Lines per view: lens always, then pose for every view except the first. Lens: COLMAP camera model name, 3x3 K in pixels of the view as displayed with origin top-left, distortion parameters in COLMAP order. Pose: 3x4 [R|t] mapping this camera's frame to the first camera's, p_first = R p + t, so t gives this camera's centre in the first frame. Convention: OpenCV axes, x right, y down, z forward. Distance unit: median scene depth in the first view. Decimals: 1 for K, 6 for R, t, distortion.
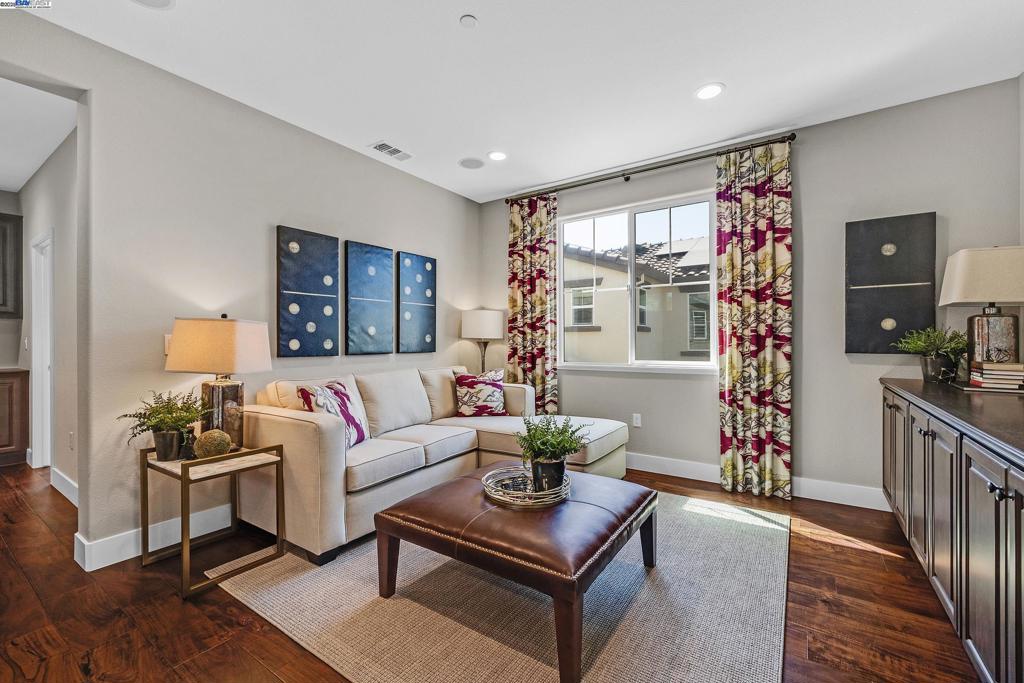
lens RADIAL K [[428.0, 0, 512.9], [0, 428.0, 341.1], [0, 0, 1]] dist [0.004017, 0.000454]
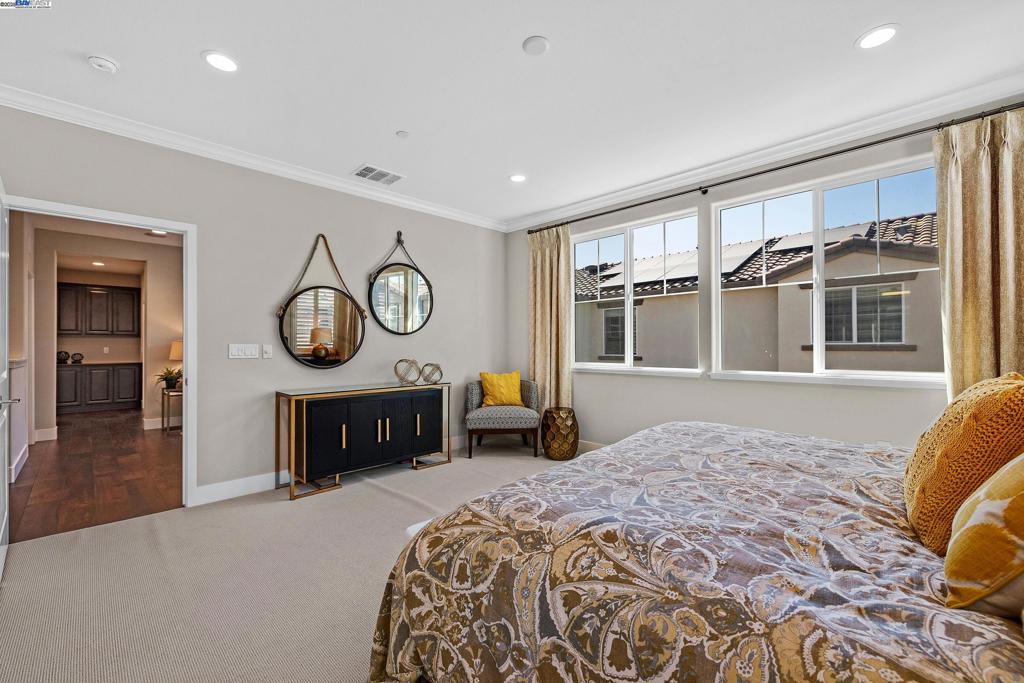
lens RADIAL K [[428.0, 0, 515.0], [0, 428.0, 341.8], [0, 0, 1]] dist [0.004017, 0.000454]
pose [[0.982827, -0.005609, -0.184443, 0.374858], [0.002976, 0.999890, -0.014553, 0.001120], [0.184505, 0.013755, 0.982735, -0.258164]]
